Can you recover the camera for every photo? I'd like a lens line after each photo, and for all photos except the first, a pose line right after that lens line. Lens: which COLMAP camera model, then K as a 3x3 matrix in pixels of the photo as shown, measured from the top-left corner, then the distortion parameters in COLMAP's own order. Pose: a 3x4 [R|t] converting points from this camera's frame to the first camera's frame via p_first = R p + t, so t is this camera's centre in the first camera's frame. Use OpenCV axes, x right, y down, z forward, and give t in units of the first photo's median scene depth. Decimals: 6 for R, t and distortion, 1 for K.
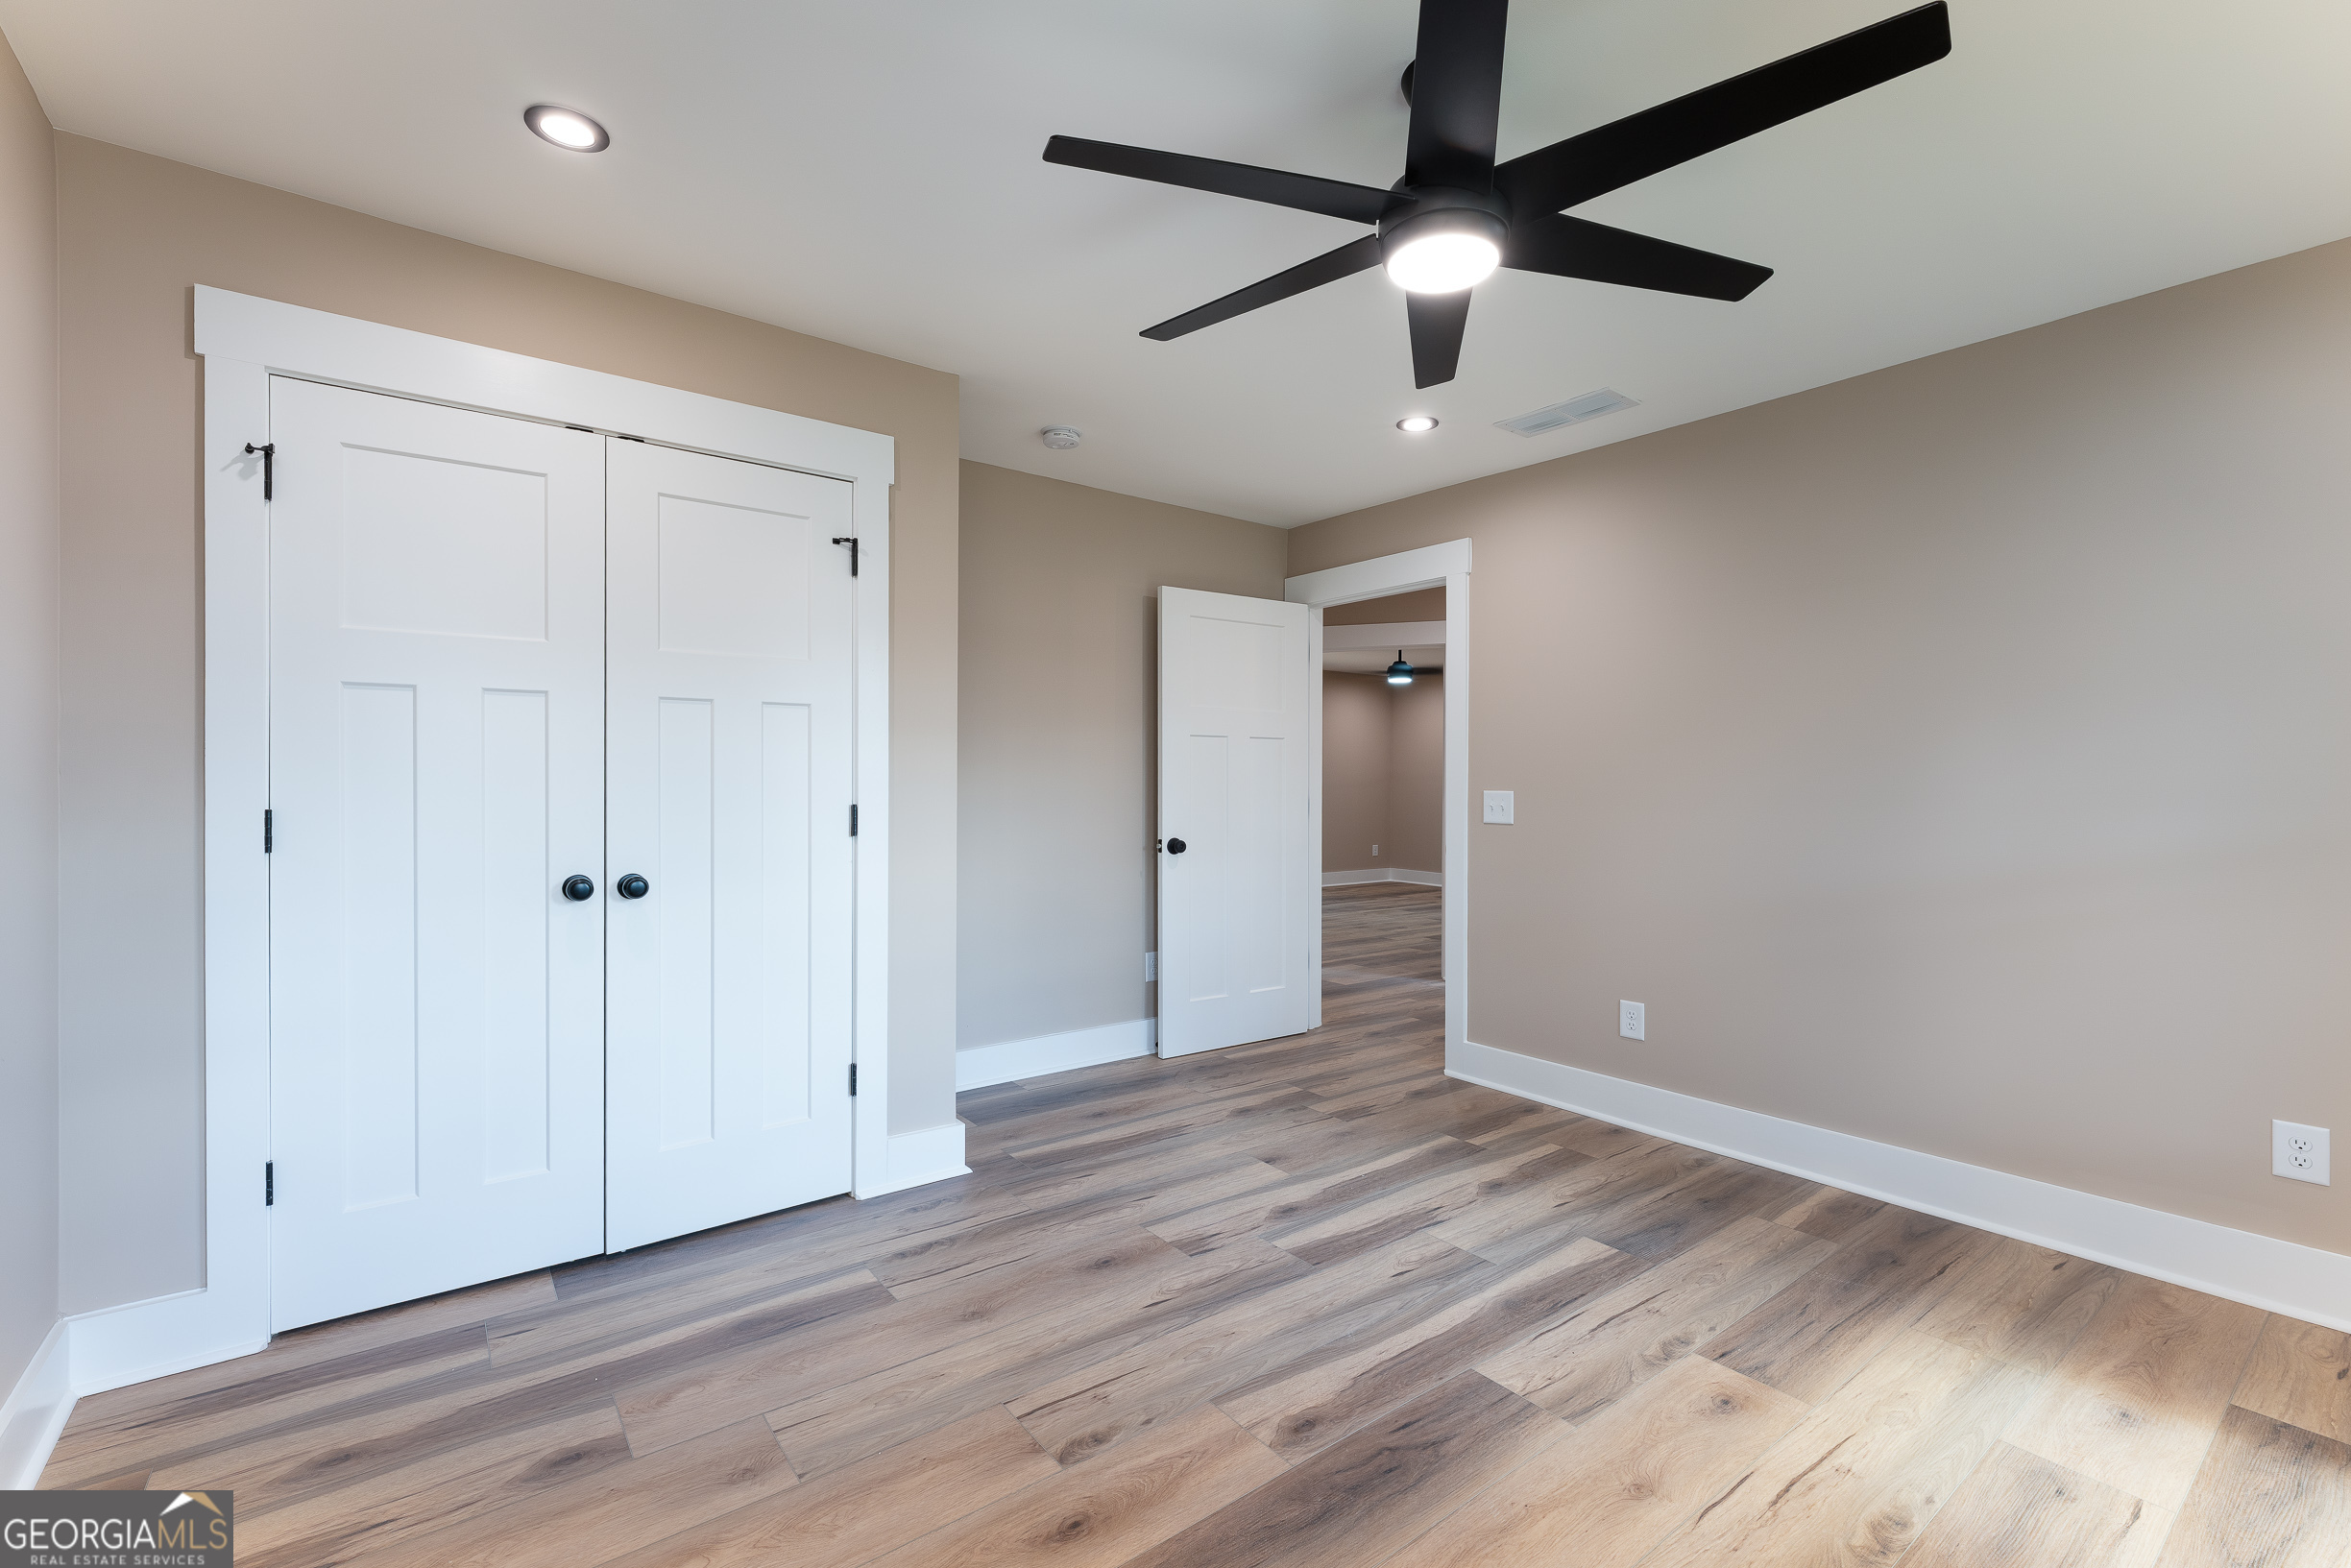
lens RADIAL K [[1011.5, 0, 1145.0], [0, 1011.5, 802.3], [0, 0, 1]] dist [0.002992, 0.000284]
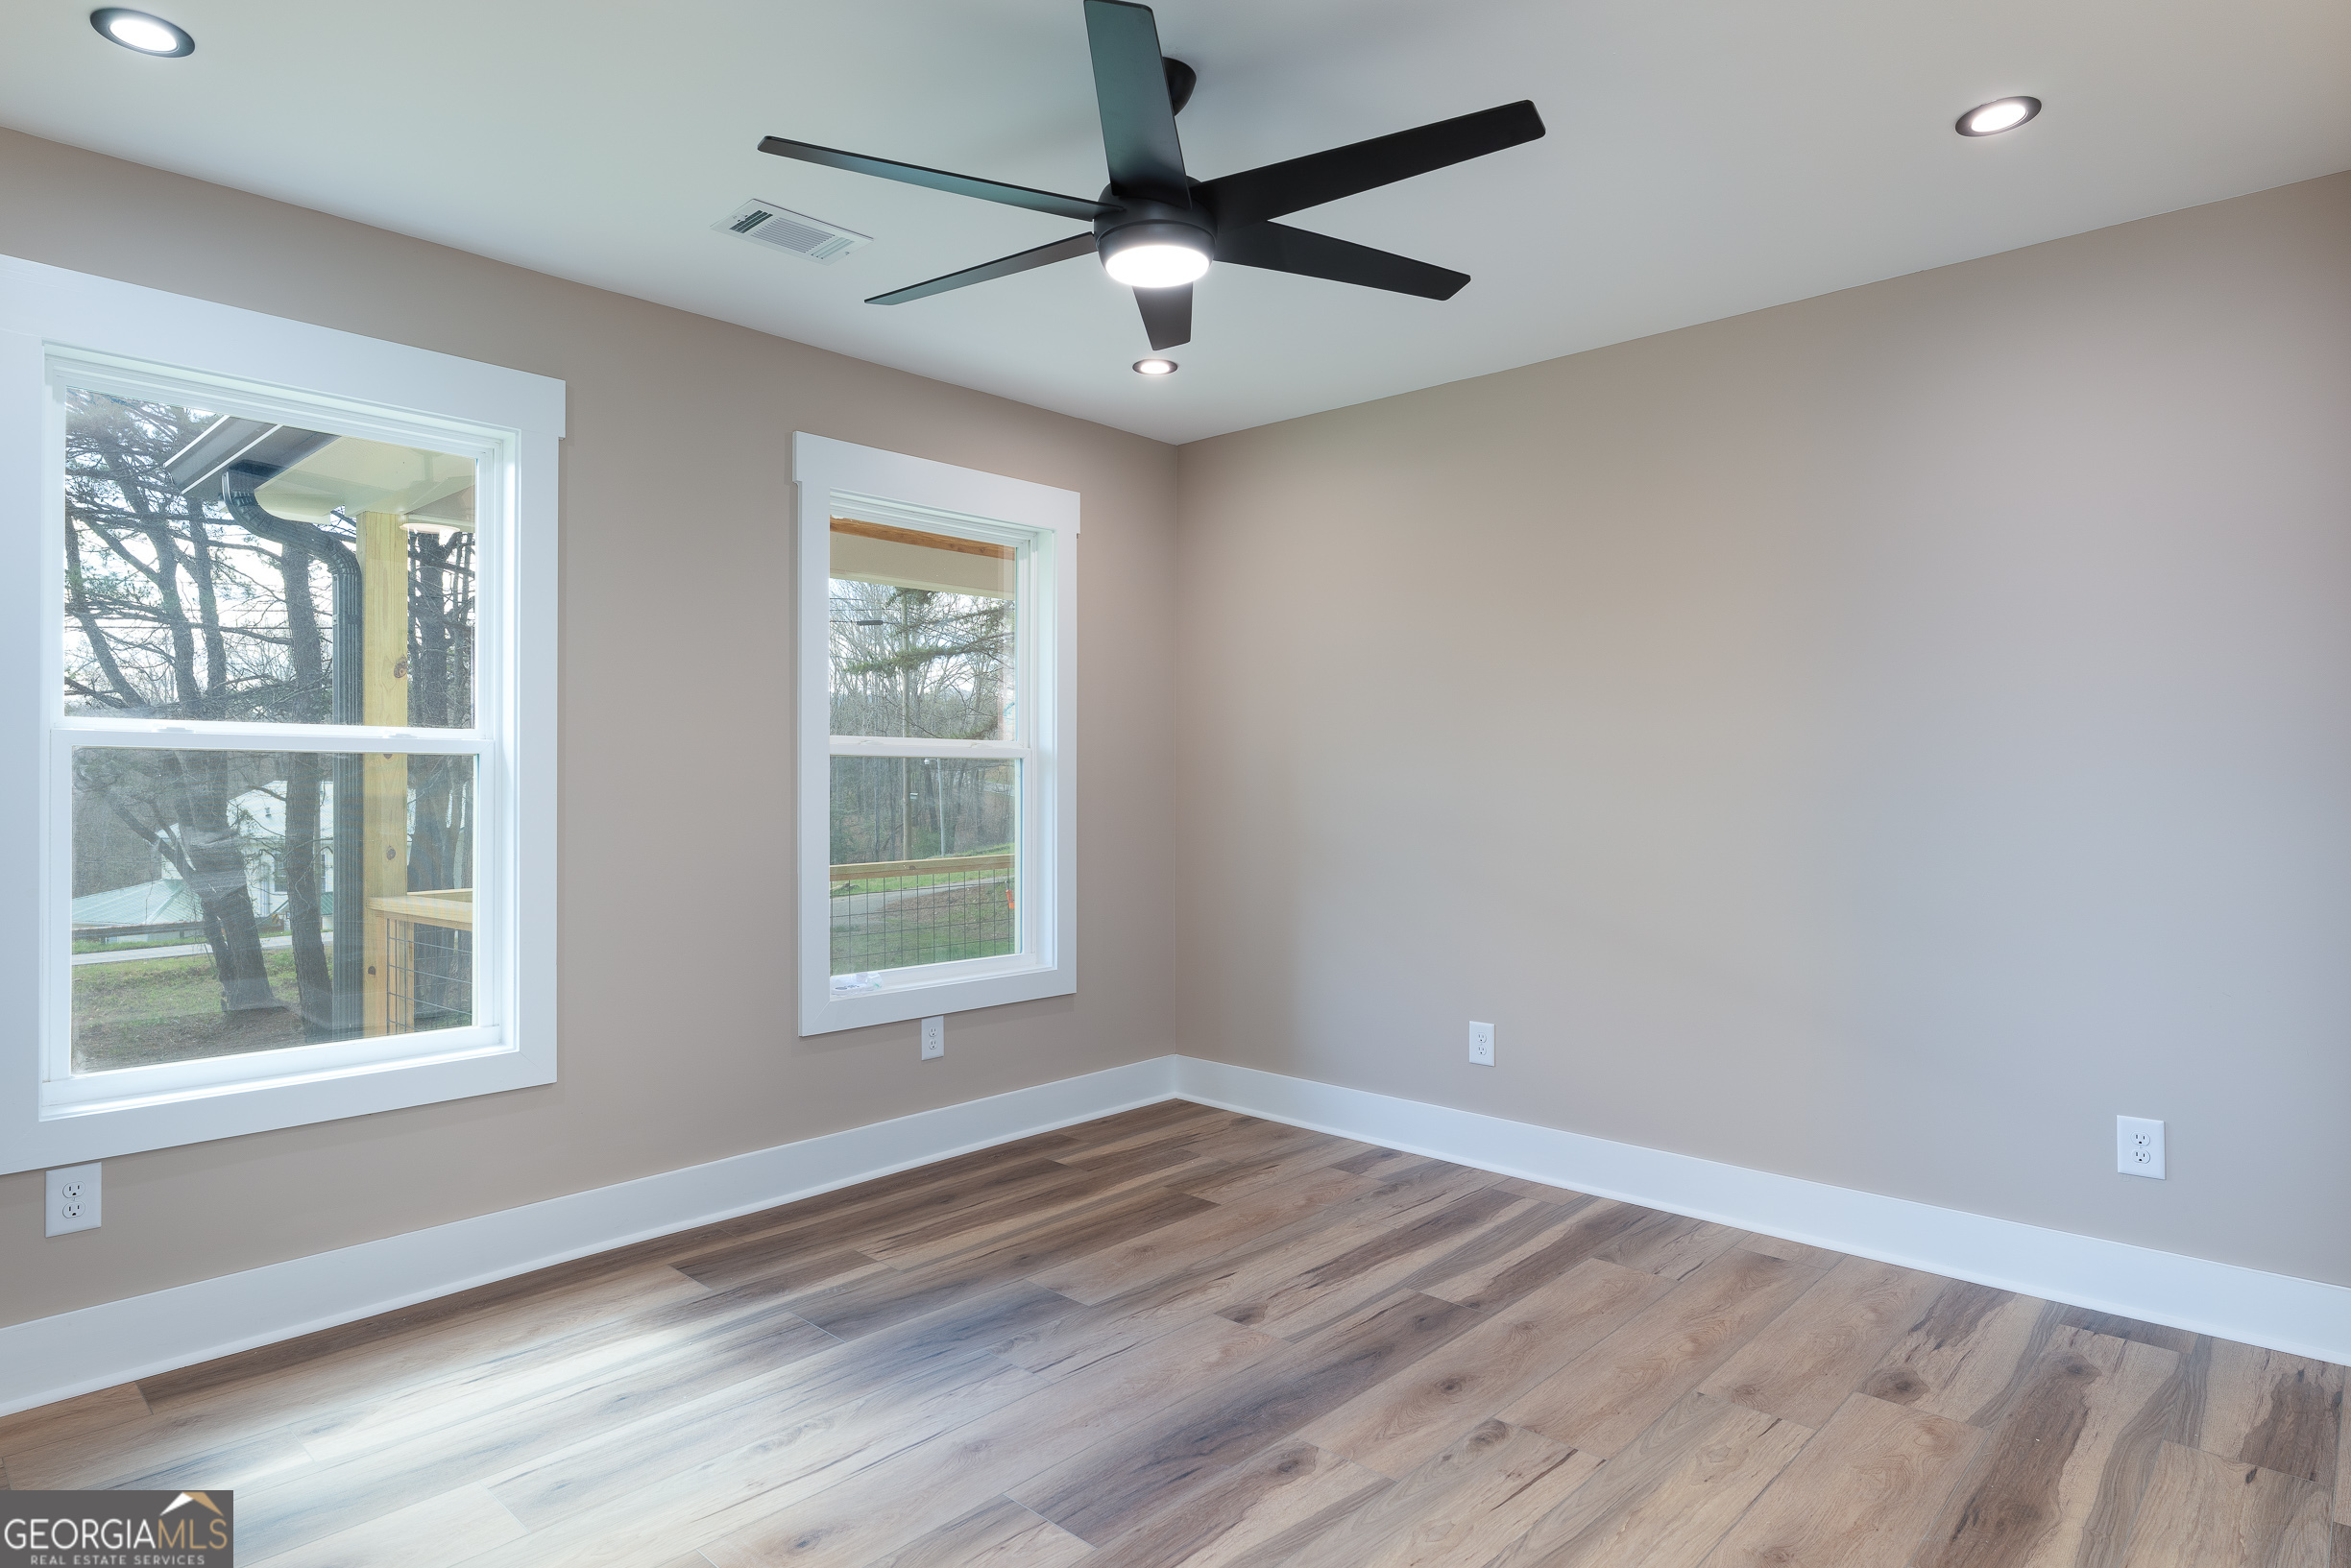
lens RADIAL K [[1291.7, 0, 1175.5], [0, 1291.7, 784.0], [0, 0, 1]] dist [-0.034566, -0.000262]
pose [[-0.979505, -0.003620, -0.201387, 0.510187], [-0.008319, 0.999712, 0.022492, -0.053156], [0.201248, 0.023707, -0.979253, 2.157775]]
